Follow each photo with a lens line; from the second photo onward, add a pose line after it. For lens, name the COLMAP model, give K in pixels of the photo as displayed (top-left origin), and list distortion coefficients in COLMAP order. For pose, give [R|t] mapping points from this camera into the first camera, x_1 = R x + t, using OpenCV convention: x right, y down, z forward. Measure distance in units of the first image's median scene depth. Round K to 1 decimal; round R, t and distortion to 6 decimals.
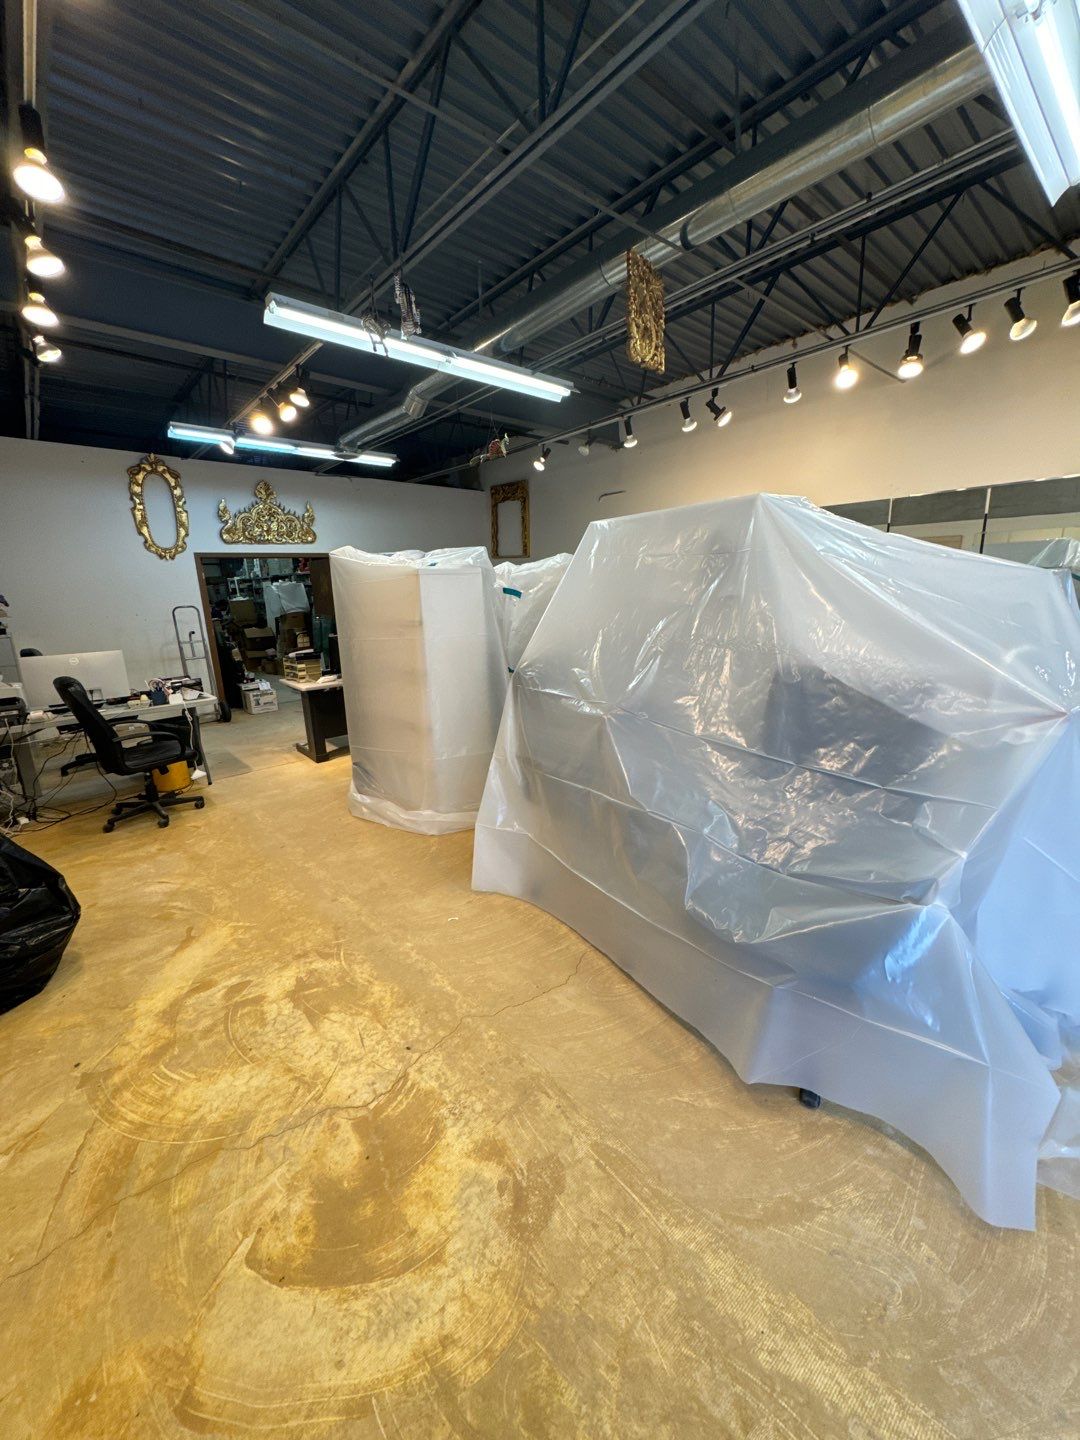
lens RADIAL K [[571.4, 0, 539.8], [0, 571.4, 718.9], [0, 0, 1]] dist [-0.001931, -0.000250]
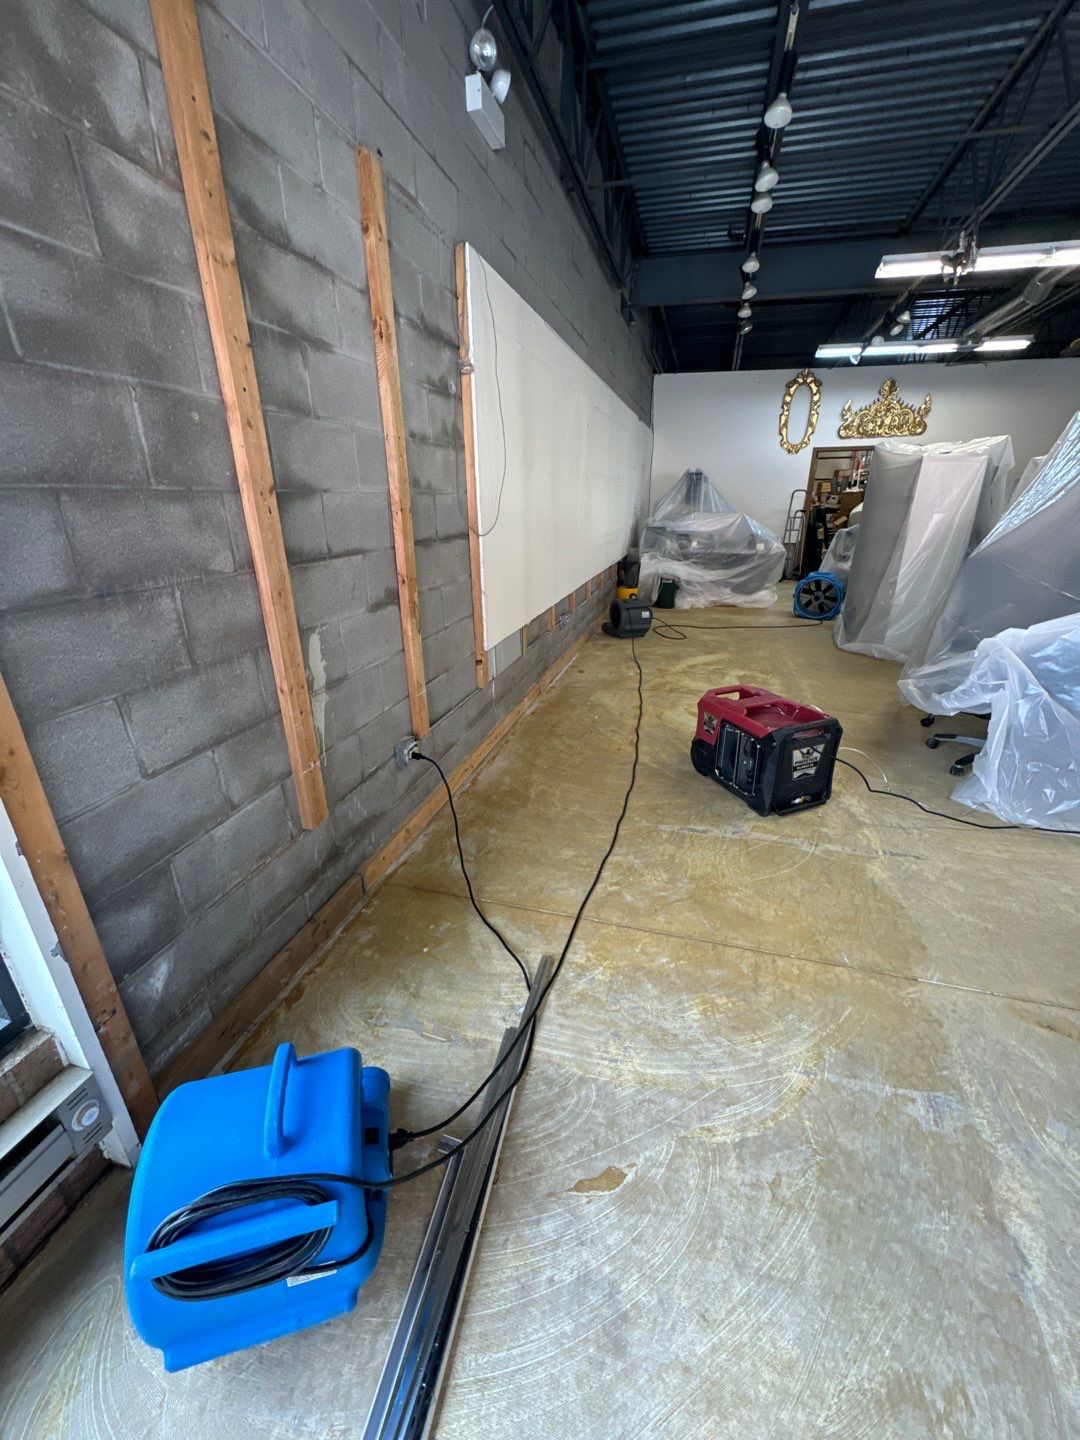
lens RADIAL K [[571.4, 0, 539.8], [0, 571.4, 718.9], [0, 0, 1]] dist [-0.001931, -0.000250]
pose [[0.545006, 0.333372, -0.769306, 0.503107], [-0.203496, 0.942713, 0.264351, 0.141846], [0.813362, 0.012478, 0.581624, -0.485156]]
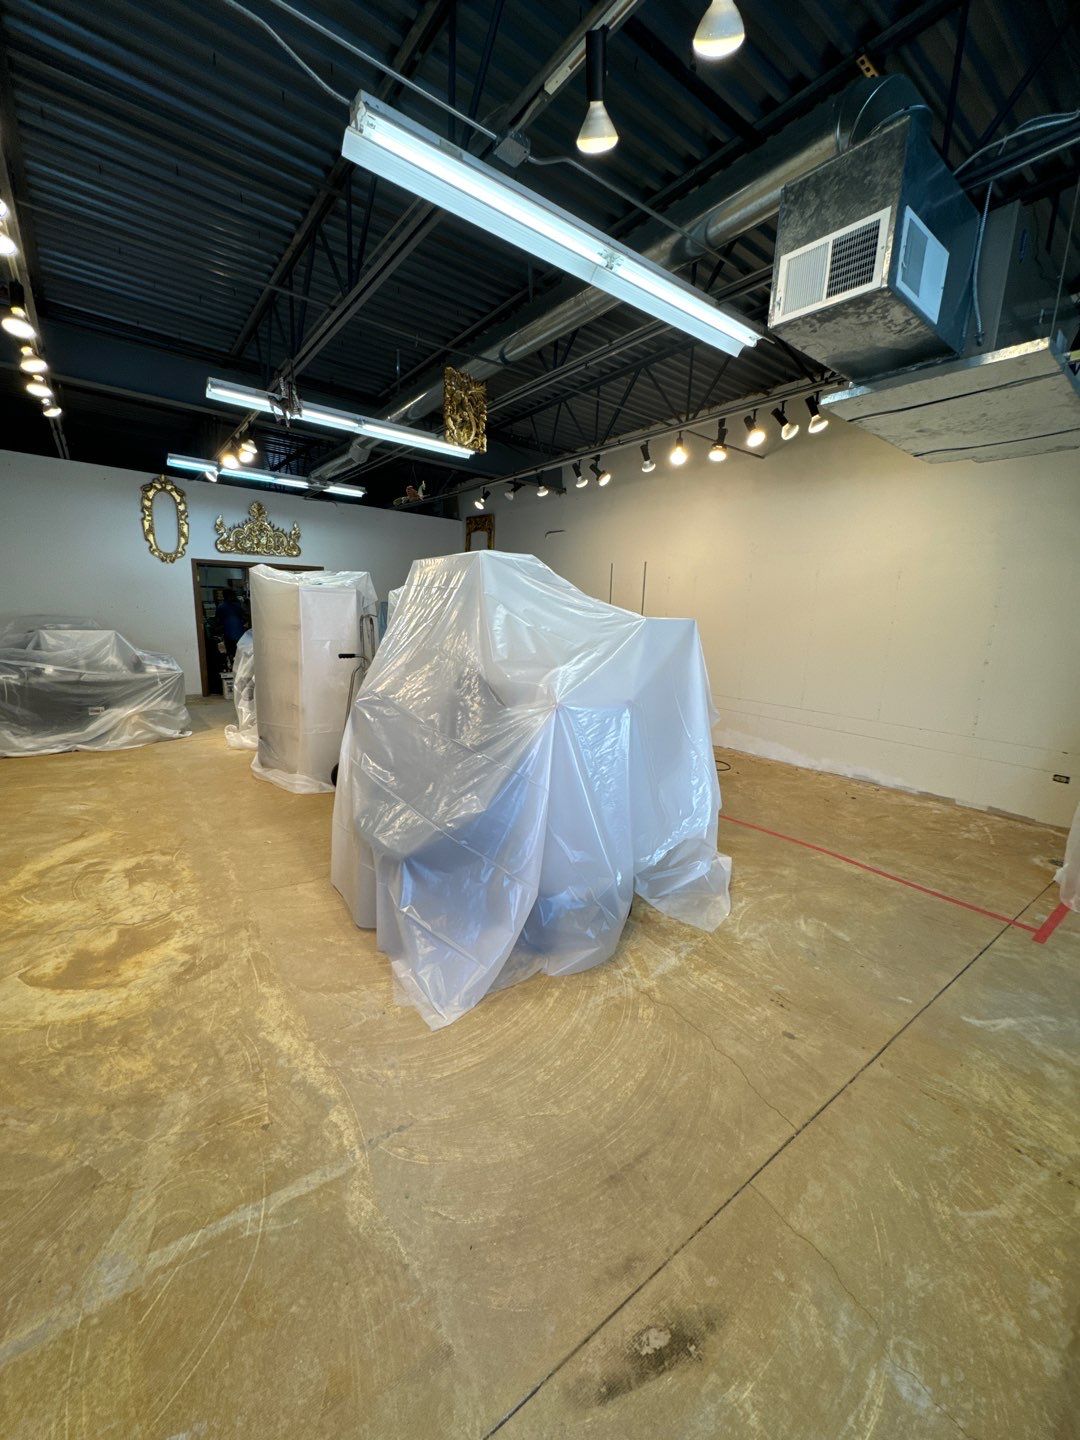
lens RADIAL K [[571.4, 0, 539.8], [0, 571.4, 718.9], [0, 0, 1]] dist [-0.001931, -0.000250]
pose [[0.994958, 0.083397, -0.055707, 0.407220], [-0.085418, 0.995732, -0.034940, 0.037632], [0.052555, 0.039522, 0.997836, -0.252236]]
